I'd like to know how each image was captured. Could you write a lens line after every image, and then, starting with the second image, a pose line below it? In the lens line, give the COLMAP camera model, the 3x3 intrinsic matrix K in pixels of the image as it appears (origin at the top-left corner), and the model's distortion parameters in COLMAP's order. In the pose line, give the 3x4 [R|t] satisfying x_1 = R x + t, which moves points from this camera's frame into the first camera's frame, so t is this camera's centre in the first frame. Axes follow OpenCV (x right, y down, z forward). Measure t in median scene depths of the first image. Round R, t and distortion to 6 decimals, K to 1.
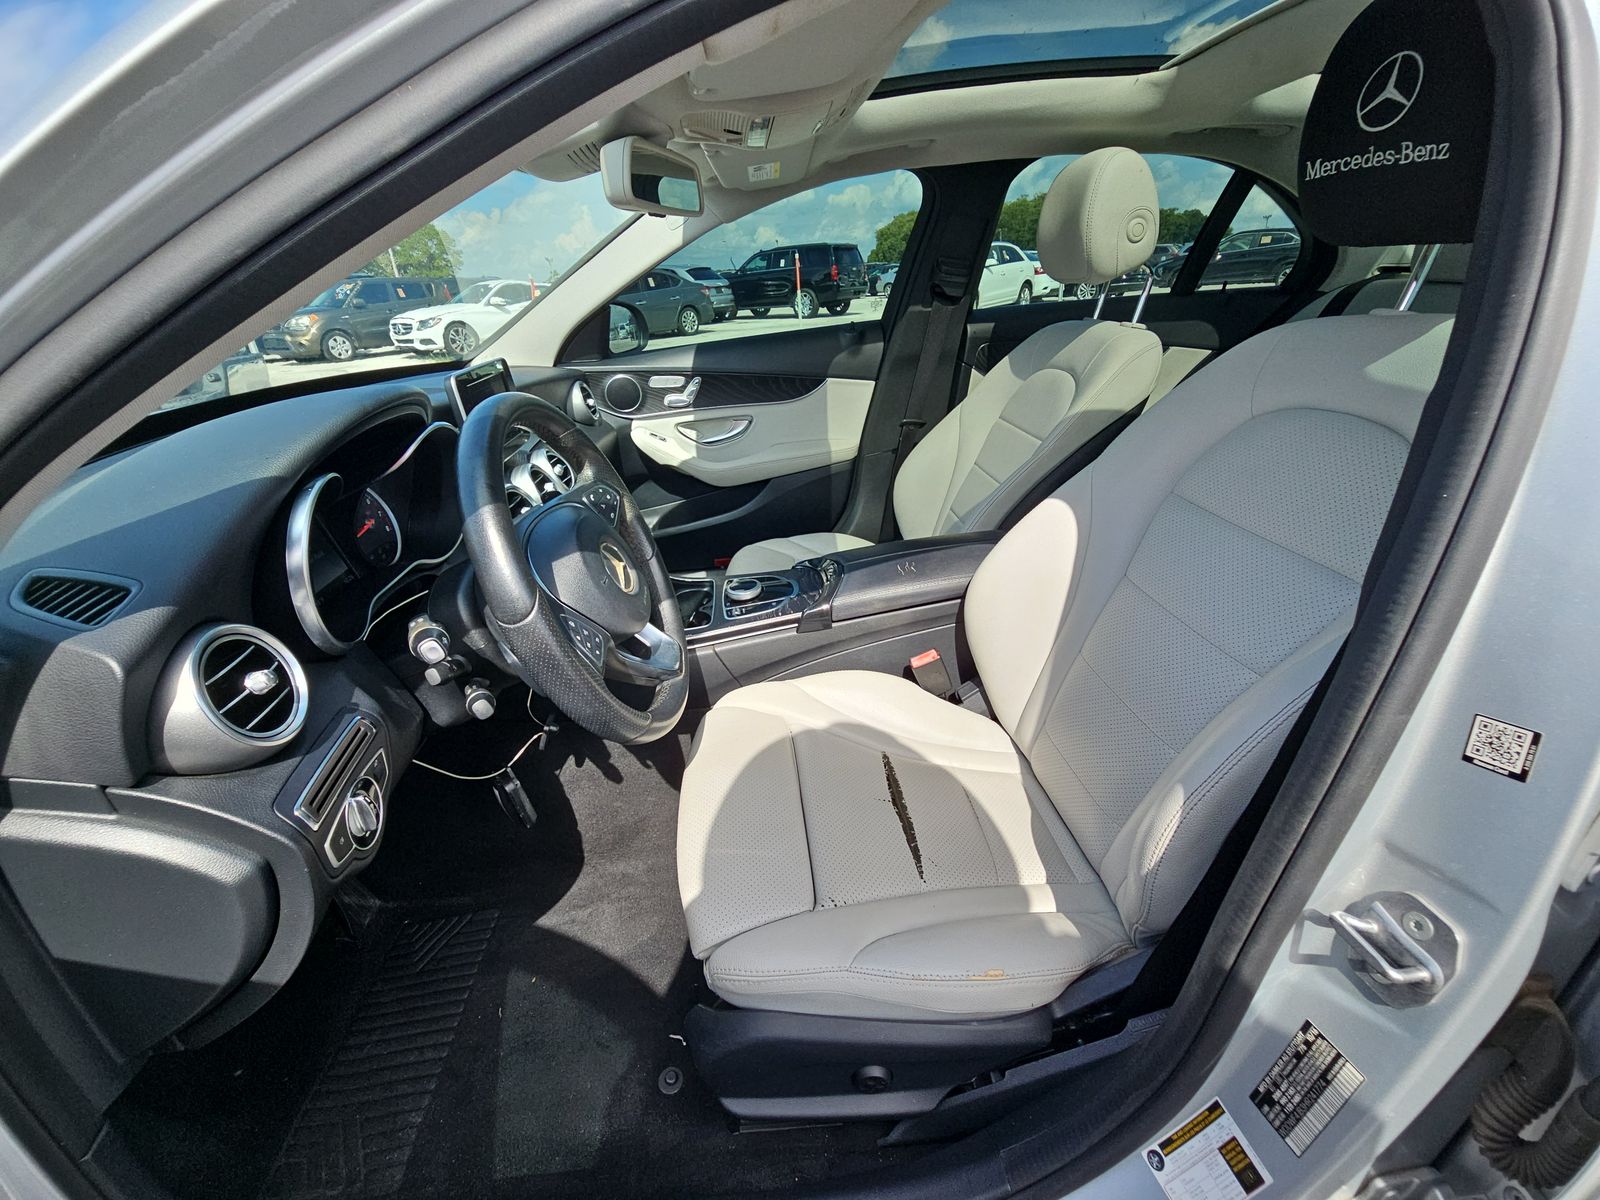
lens RADIAL K [[627.3, 0, 800.7], [0, 627.3, 601.7], [0, 0, 1]] dist [-0.007114, -0.003336]
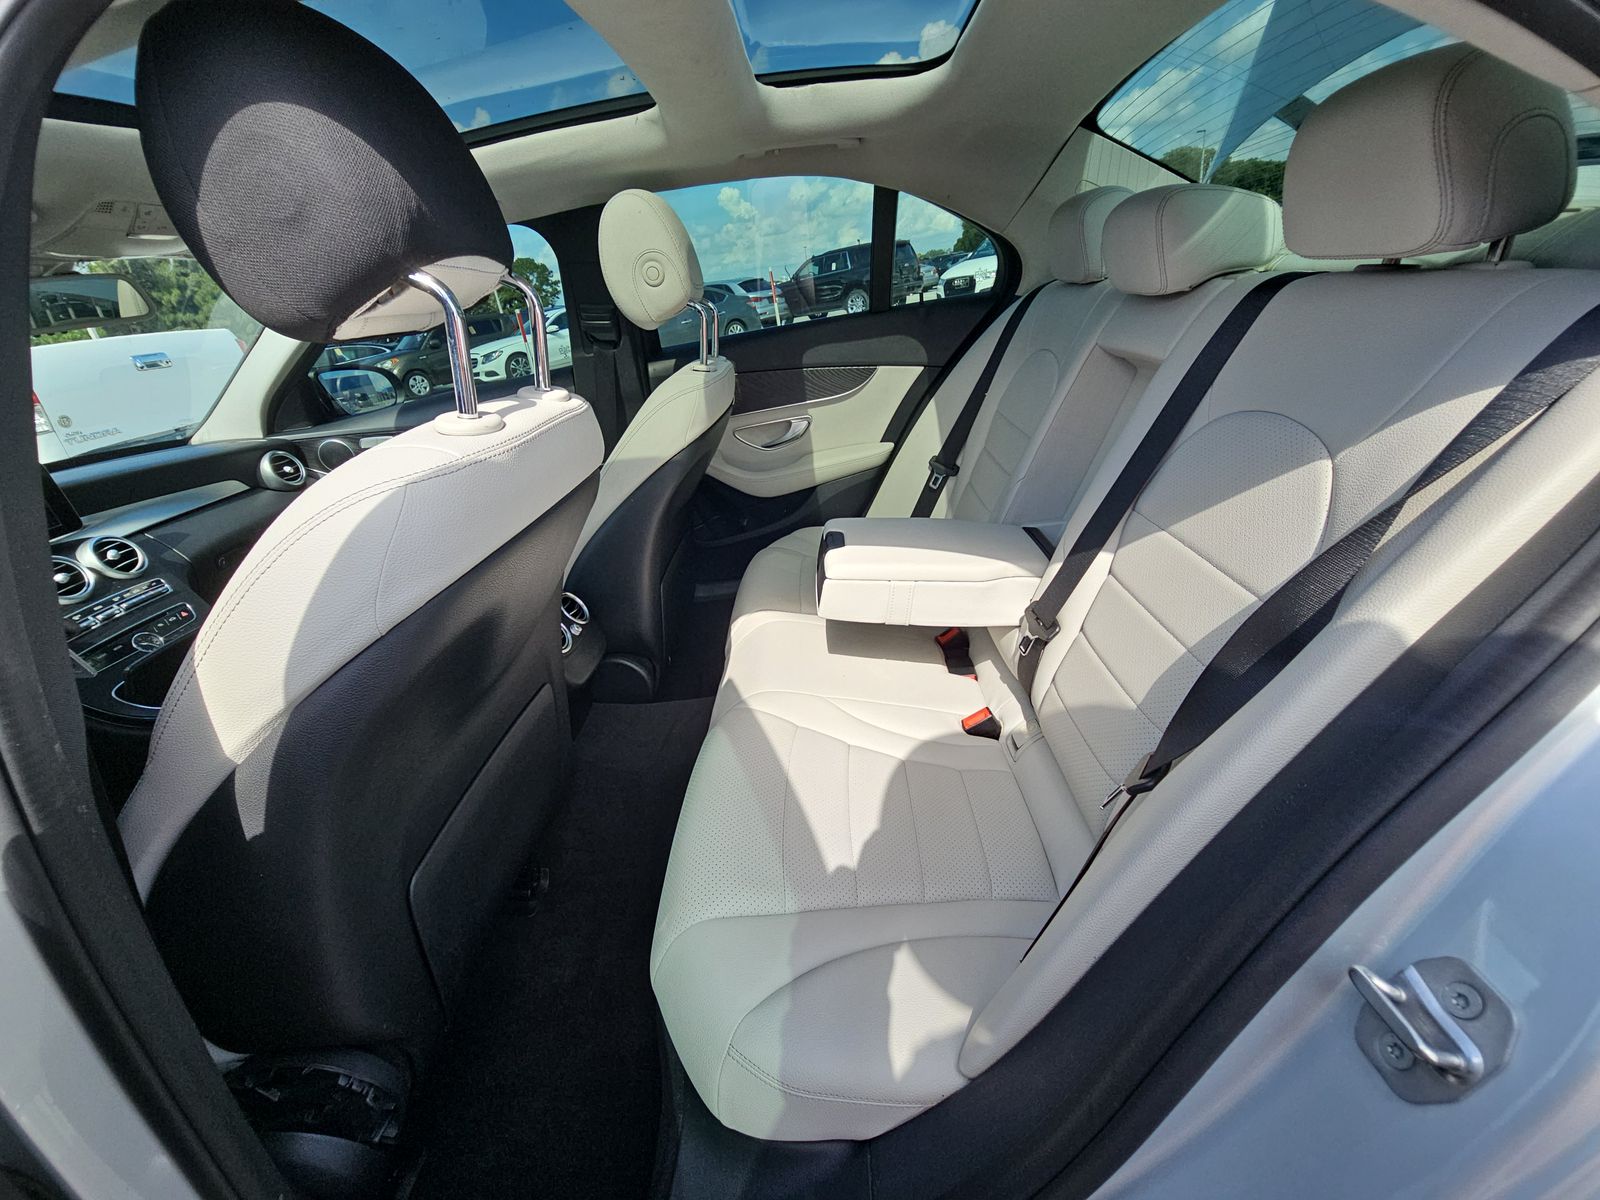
lens RADIAL K [[627.3, 0, 802.2], [0, 627.3, 601.9], [0, 0, 1]] dist [-0.007114, -0.003336]
pose [[0.984812, -0.008251, -0.173429, 0.126232], [0.008467, 0.999964, 0.000505, -0.011134], [0.173418, -0.001966, 0.984846, 0.010927]]
